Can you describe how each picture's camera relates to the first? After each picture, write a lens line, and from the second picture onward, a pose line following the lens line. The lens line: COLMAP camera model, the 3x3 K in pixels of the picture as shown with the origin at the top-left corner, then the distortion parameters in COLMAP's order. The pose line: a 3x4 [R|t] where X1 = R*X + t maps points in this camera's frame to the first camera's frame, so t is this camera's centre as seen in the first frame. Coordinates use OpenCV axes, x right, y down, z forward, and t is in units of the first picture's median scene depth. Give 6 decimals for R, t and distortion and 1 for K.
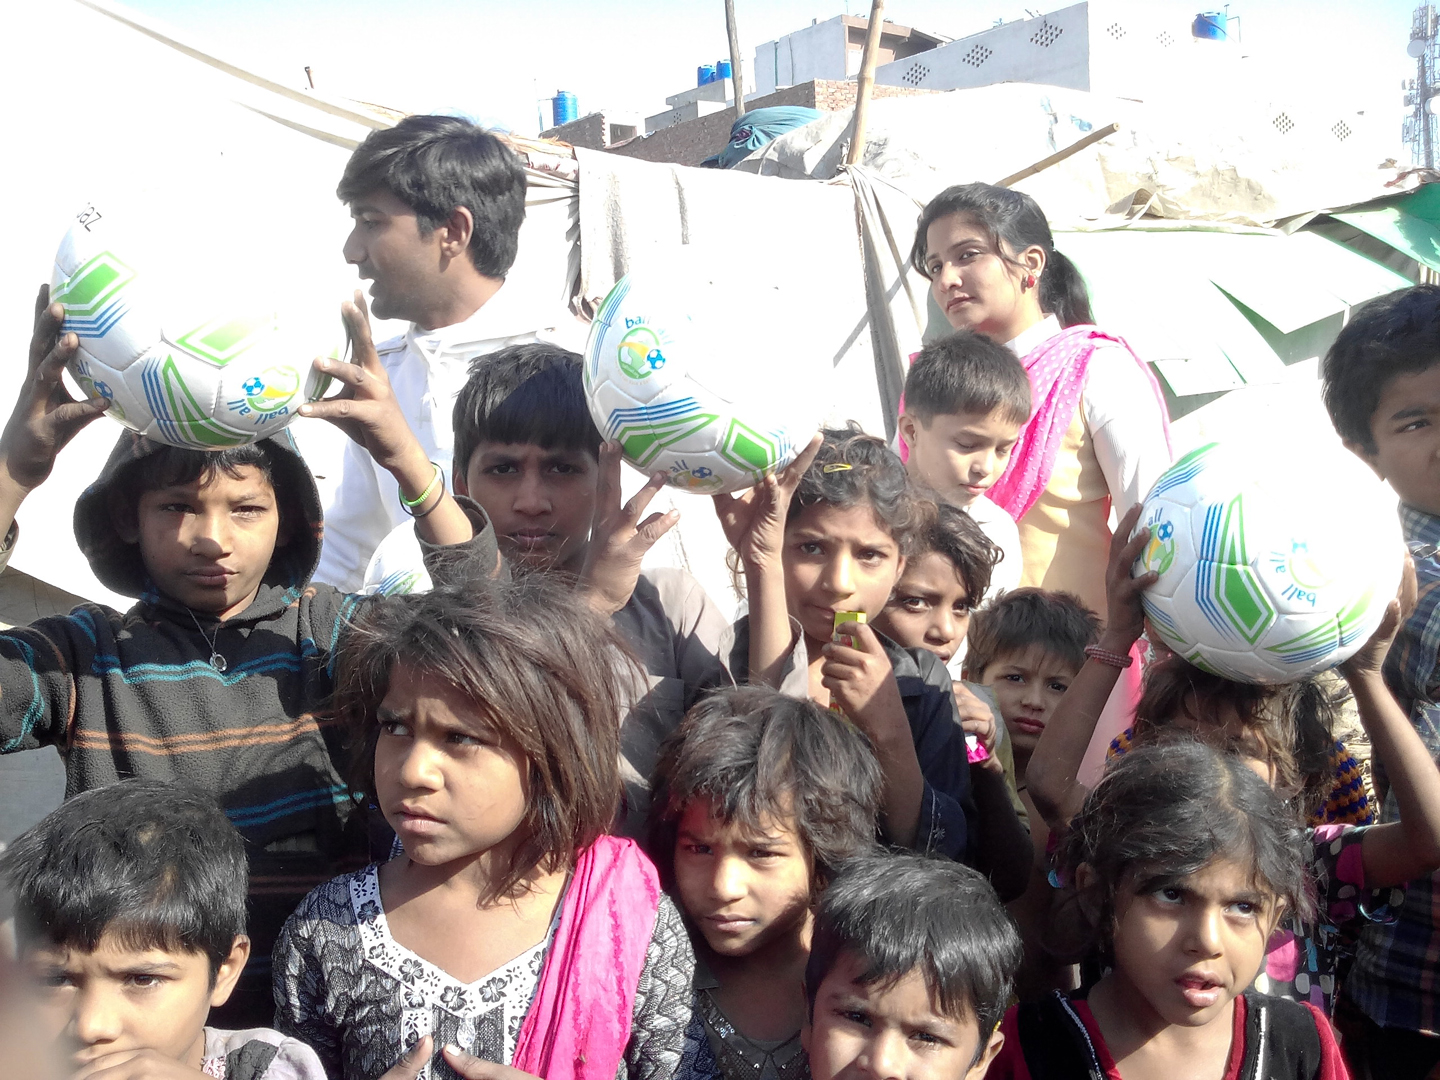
lens RADIAL K [[1445.7, 0, 720.0], [0, 1445.7, 540.0], [0, 0, 1]] dist [-0.006166, 0.001324]
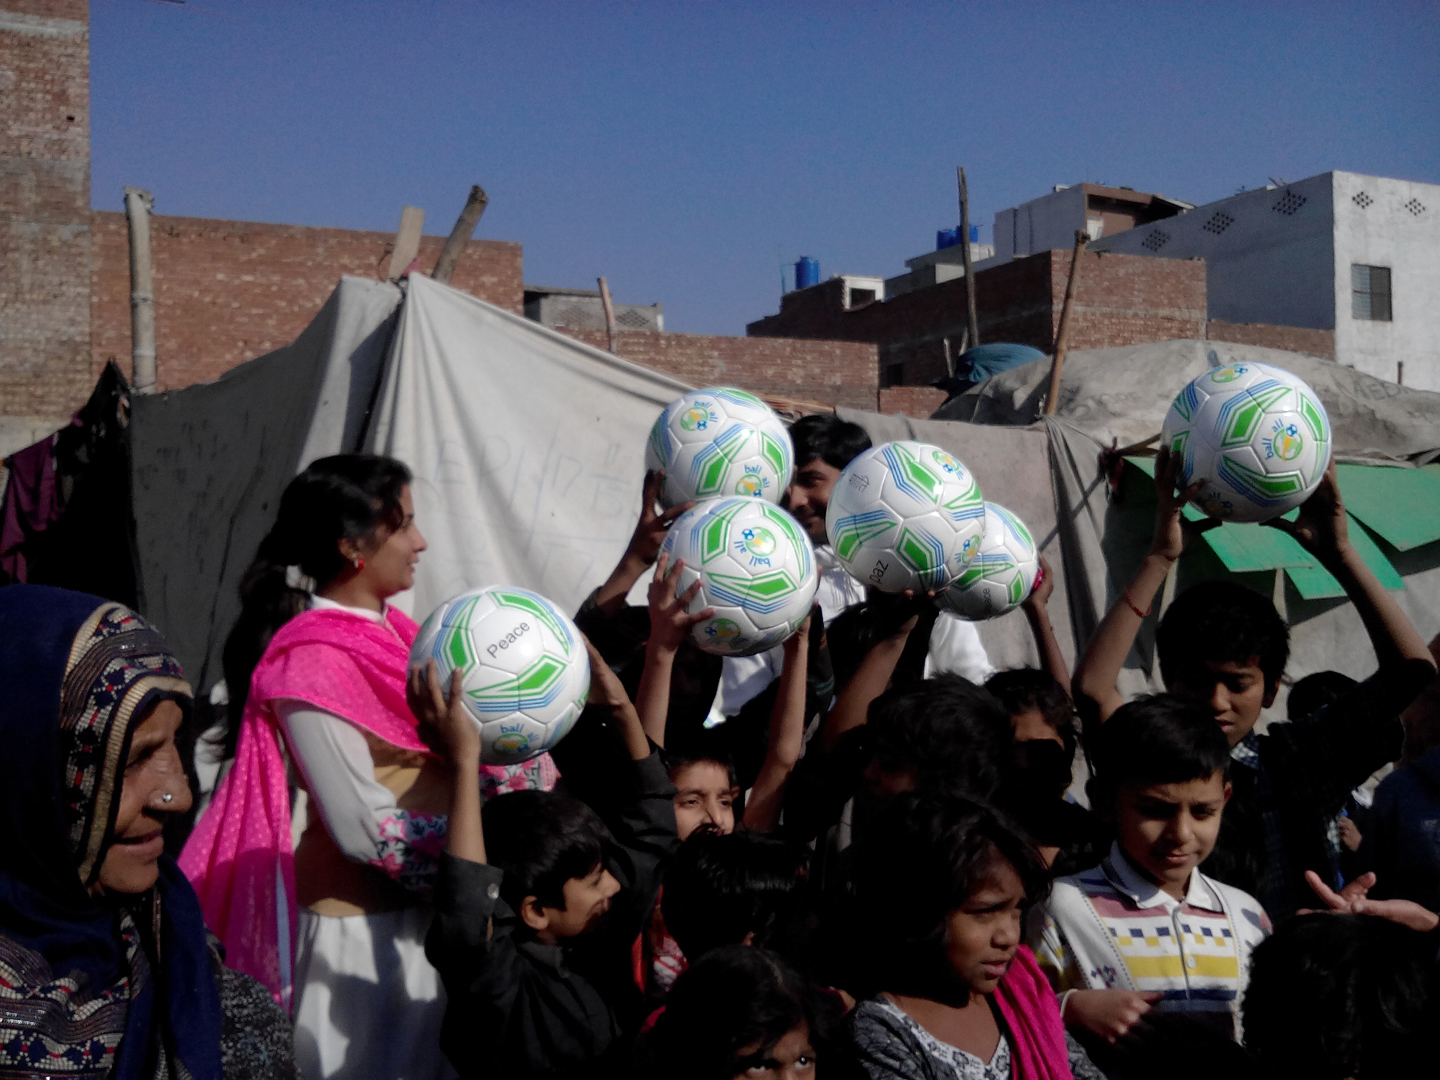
lens RADIAL K [[1491.9, 0, 720.0], [0, 1491.9, 540.0], [0, 0, 1]] dist [-0.033299, 0.008049]
pose [[0.987669, 0.032998, -0.153042, 0.008458], [-0.048169, 0.994166, -0.096504, -0.003422], [0.148965, 0.102686, 0.983496, -0.289766]]
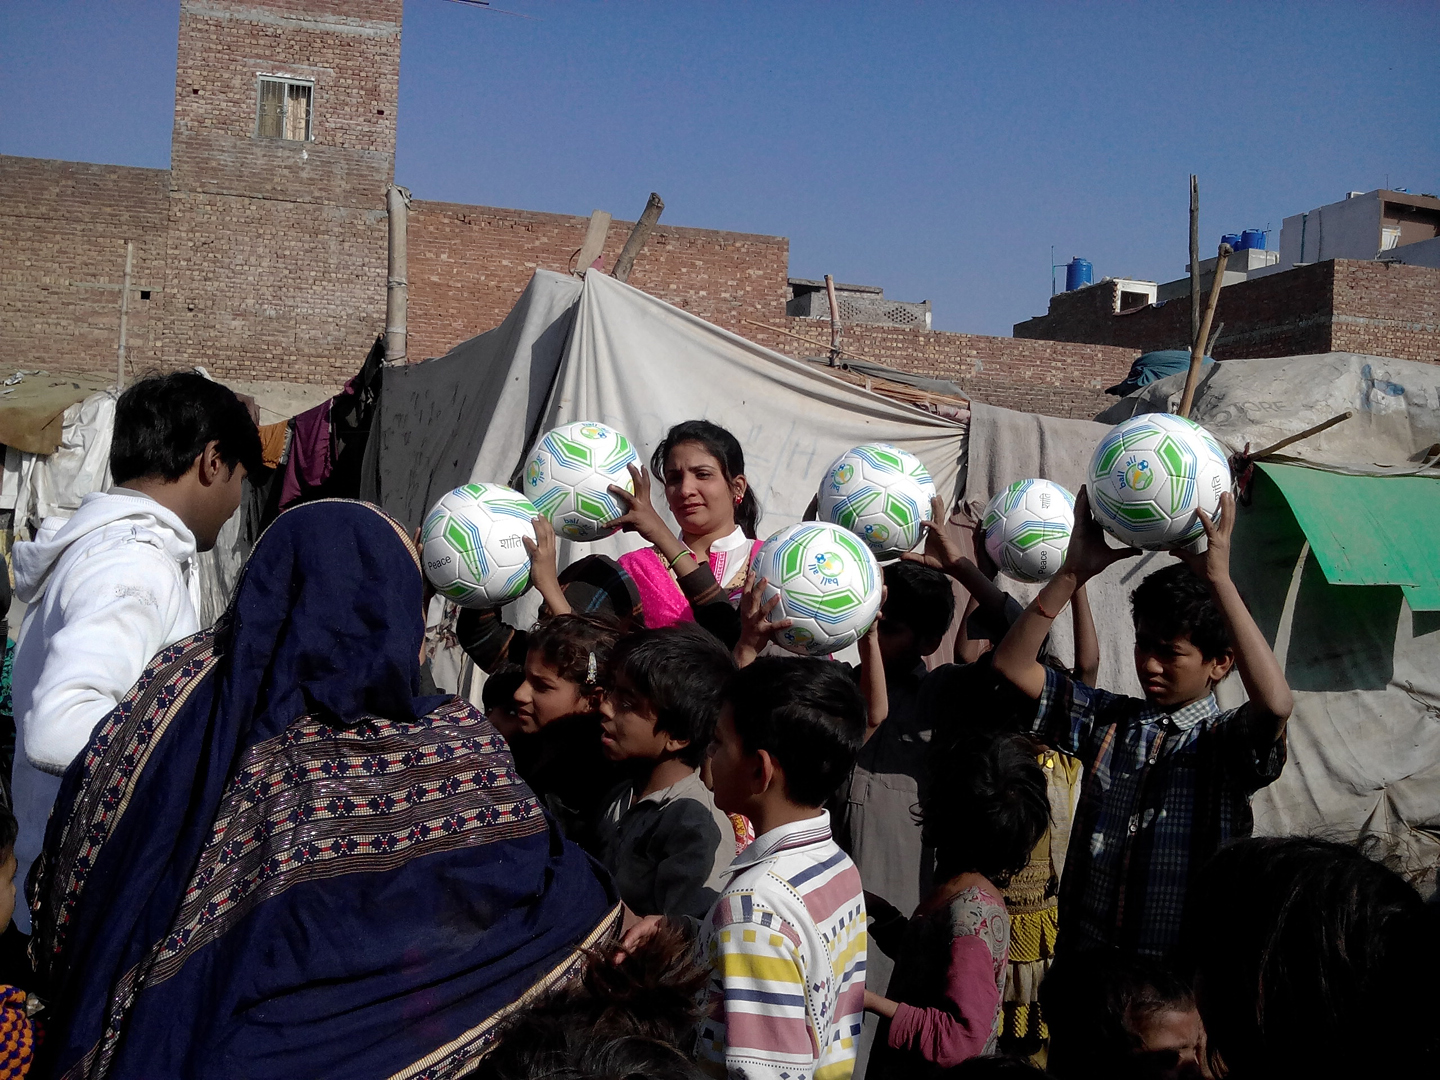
lens RADIAL K [[1491.9, 0, 720.0], [0, 1491.9, 540.0], [0, 0, 1]] dist [-0.033299, 0.008049]
pose [[0.939209, 0.092075, -0.330768, 0.131966], [-0.124124, 0.989269, -0.077067, 0.014992], [0.320123, 0.113439, 0.940560, -0.379097]]
